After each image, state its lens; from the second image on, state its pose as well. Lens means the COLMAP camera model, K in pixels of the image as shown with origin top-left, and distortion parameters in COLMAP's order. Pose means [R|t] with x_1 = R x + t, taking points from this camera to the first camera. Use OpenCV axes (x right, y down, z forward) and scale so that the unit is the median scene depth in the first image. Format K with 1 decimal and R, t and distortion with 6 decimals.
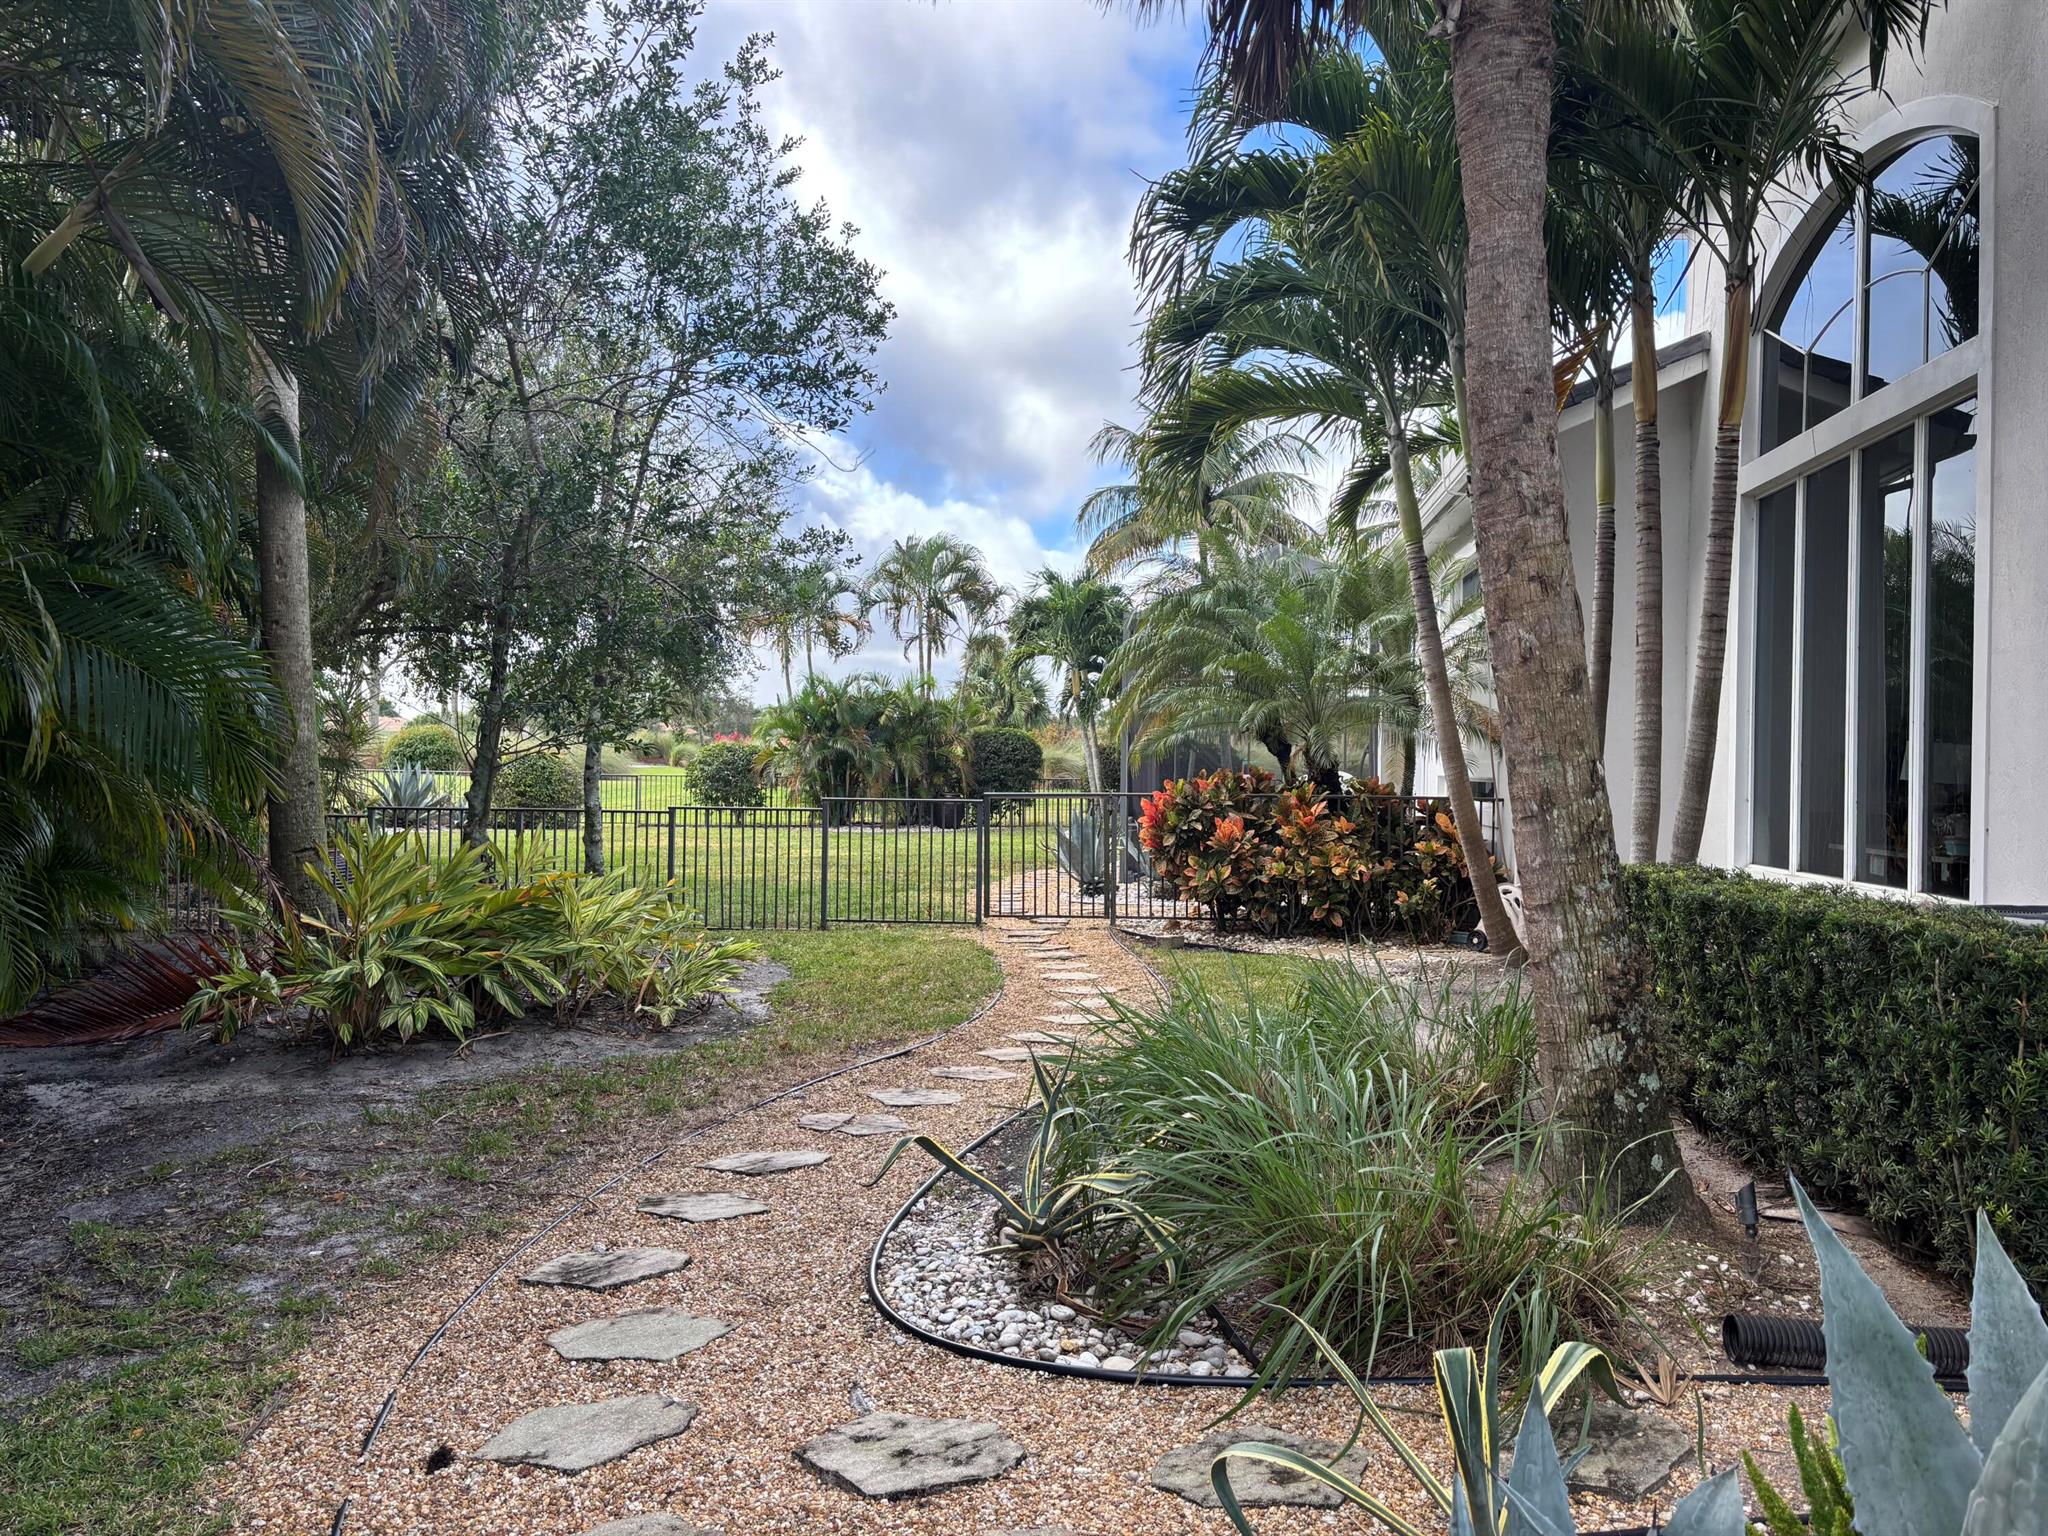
lens RADIAL K [[1539.9, 0, 1027.1], [0, 1539.9, 767.5], [0, 0, 1]] dist [0.011085, 0.000997]
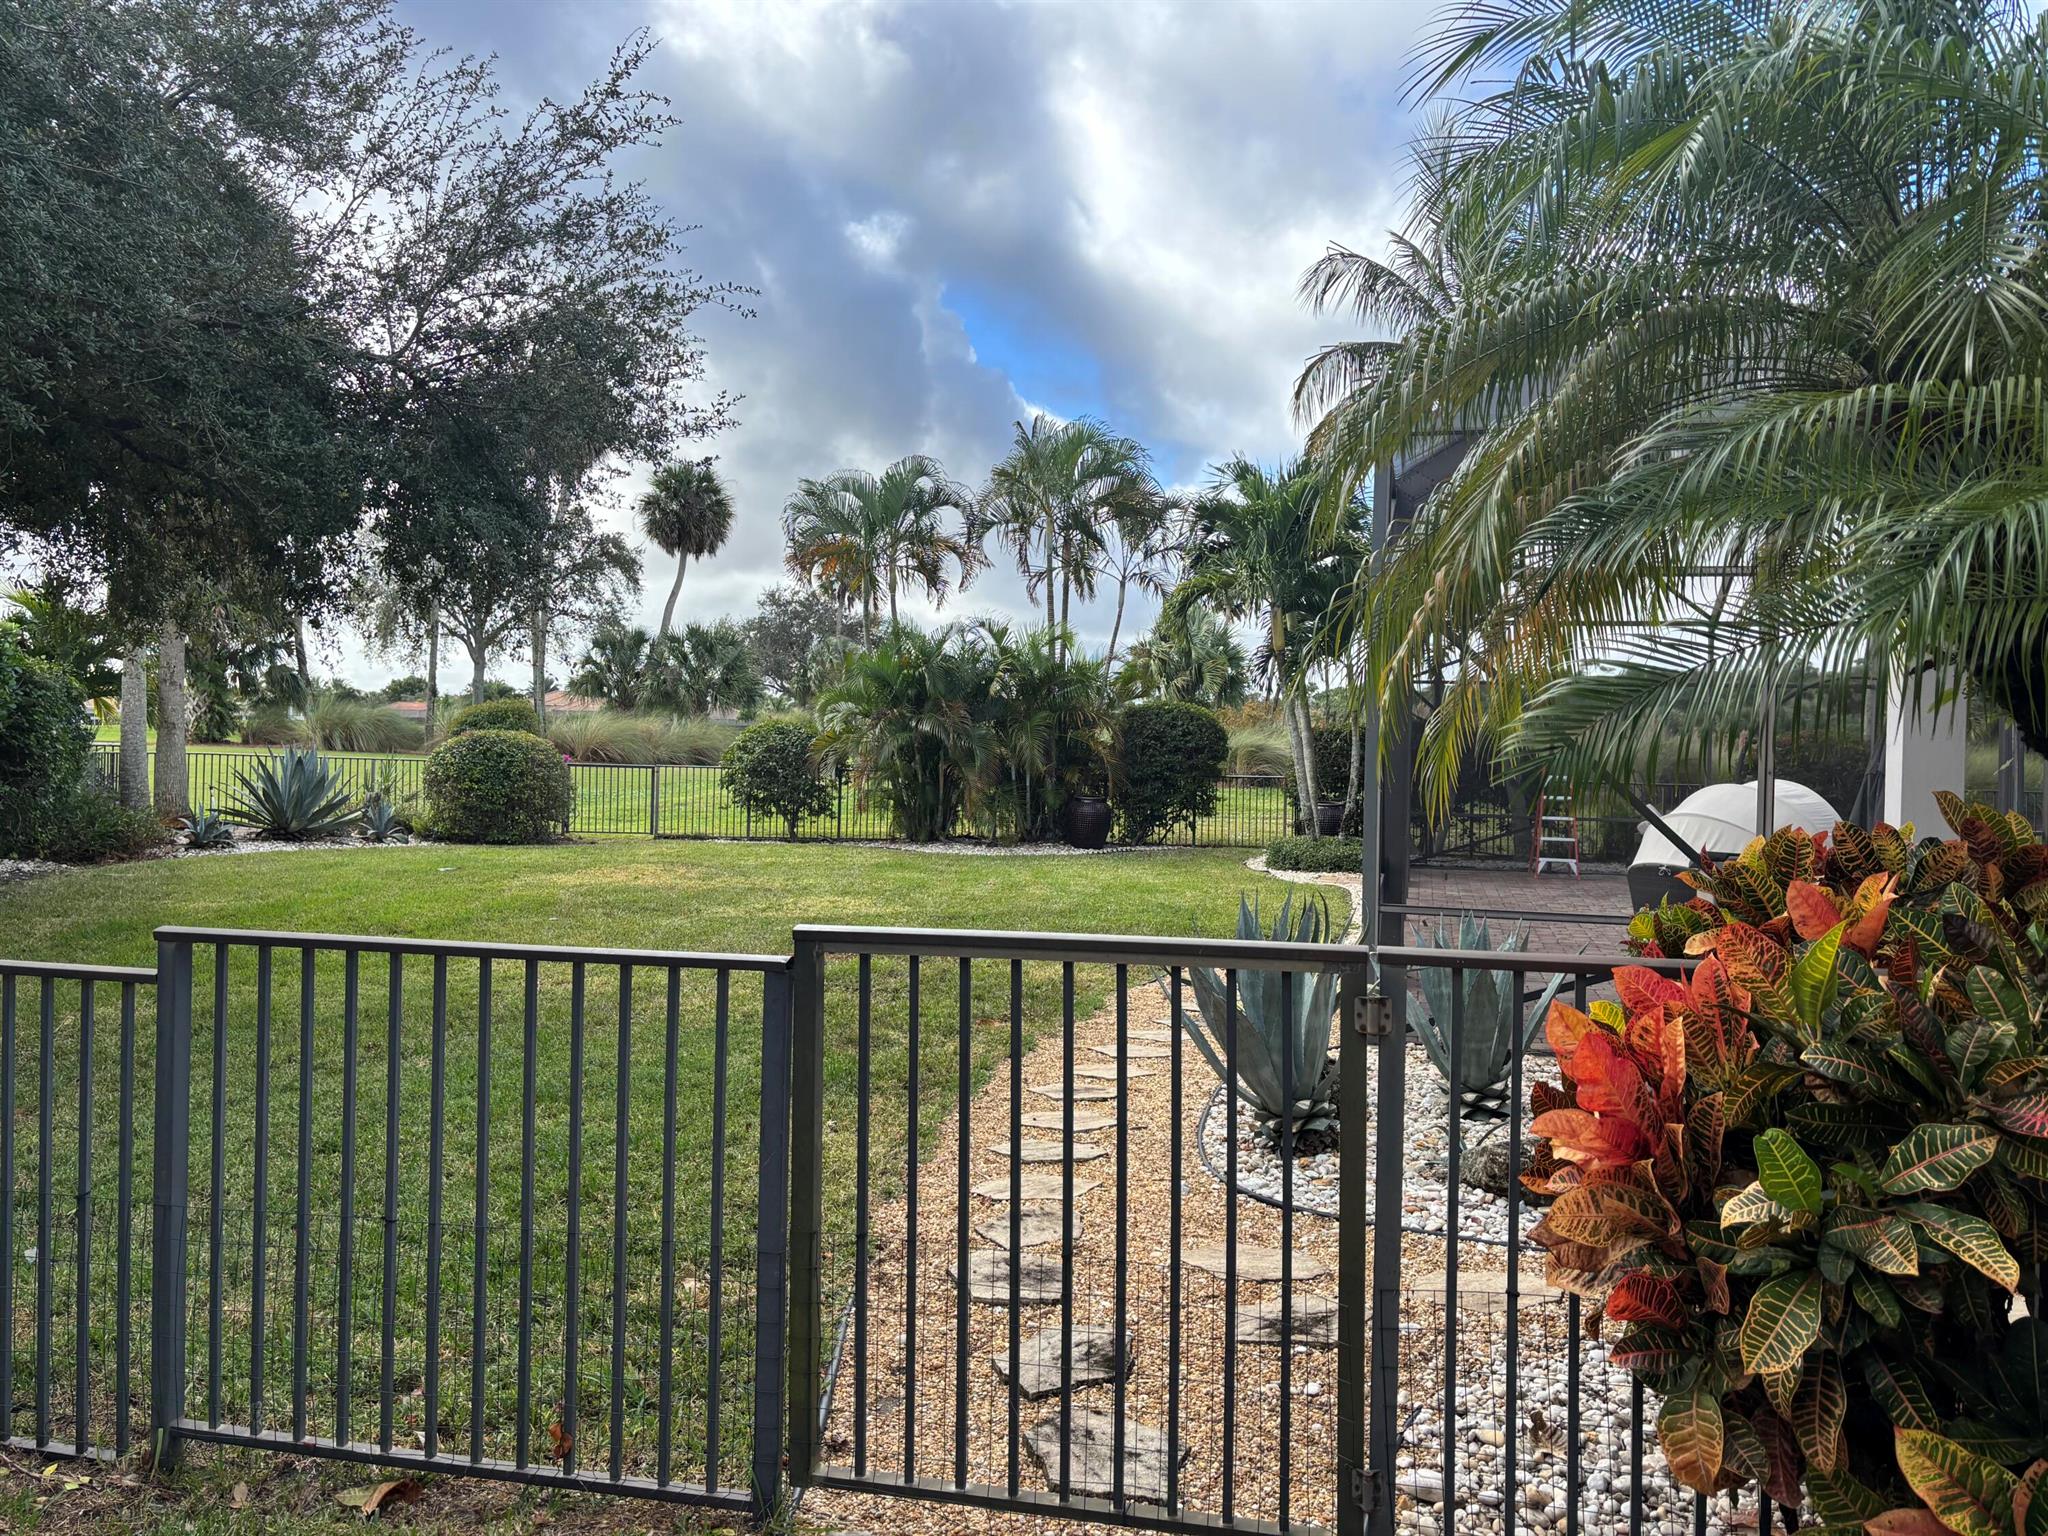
lens RADIAL K [[1539.9, 0, 1010.4], [0, 1539.9, 756.6], [0, 0, 1]] dist [0.011085, 0.000997]
pose [[0.989197, 0.010007, -0.146252, 0.014253], [-0.009438, 0.999945, 0.004585, -0.003976], [0.146290, -0.003156, 0.989237, 0.312547]]
